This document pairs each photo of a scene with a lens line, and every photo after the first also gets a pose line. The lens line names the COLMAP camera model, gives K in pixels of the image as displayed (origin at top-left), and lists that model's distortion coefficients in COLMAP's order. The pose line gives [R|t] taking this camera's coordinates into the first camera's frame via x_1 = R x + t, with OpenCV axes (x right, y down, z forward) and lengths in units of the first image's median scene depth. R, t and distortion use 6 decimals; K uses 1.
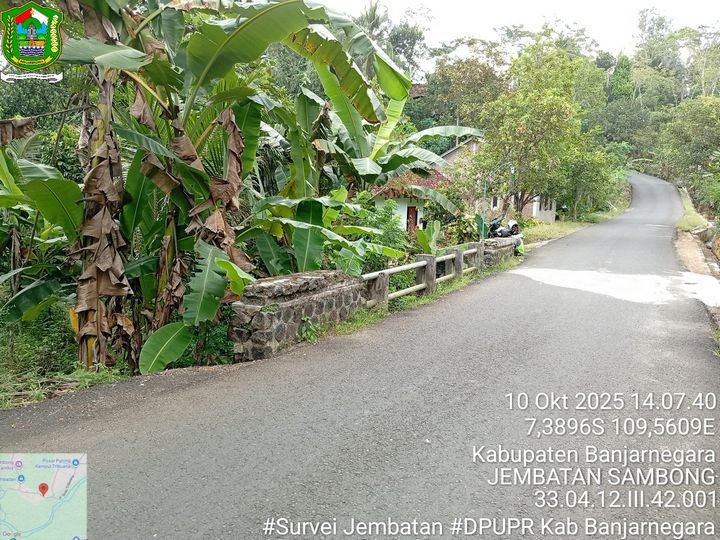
lens RADIAL K [[557.2, 0, 360.0], [0, 557.2, 270.0], [0, 0, 1]] dist [0.043652, -0.091455]
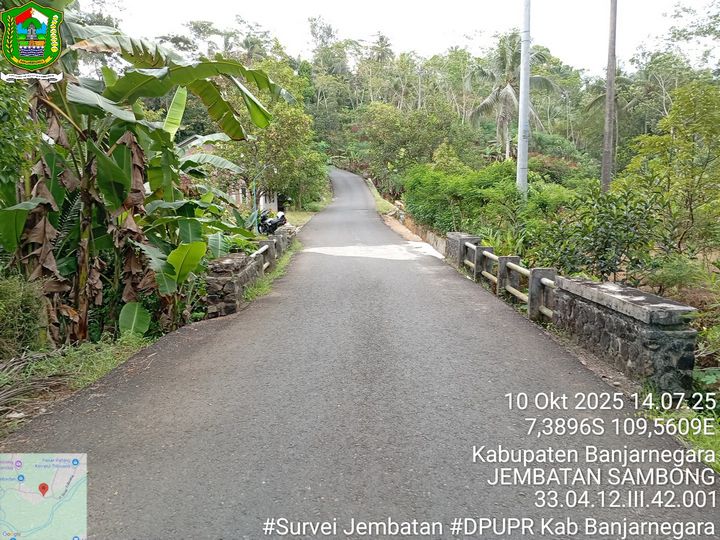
lens RADIAL K [[552.3, 0, 360.0], [0, 552.3, 270.0], [0, 0, 1]] dist [0.131533, -0.274314]
pose [[0.863701, -0.106763, 0.492567, -0.130777], [0.101002, 0.994146, 0.038375, 0.005518], [-0.493780, 0.016605, 0.869428, -0.094615]]
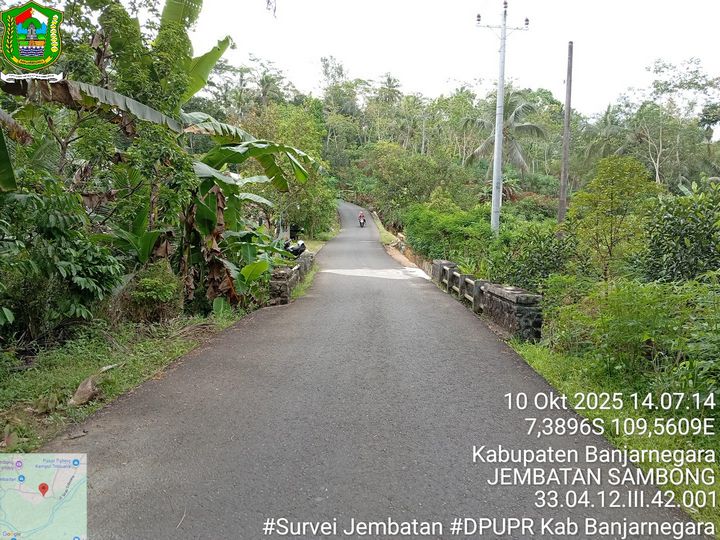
lens RADIAL K [[552.3, 0, 360.0], [0, 552.3, 270.0], [0, 0, 1]] dist [0.131533, -0.274314]
pose [[0.868764, -0.055802, 0.492073, -0.223570], [0.073493, 0.997156, -0.016674, 0.017369], [-0.489743, 0.050650, 0.870394, -0.246544]]
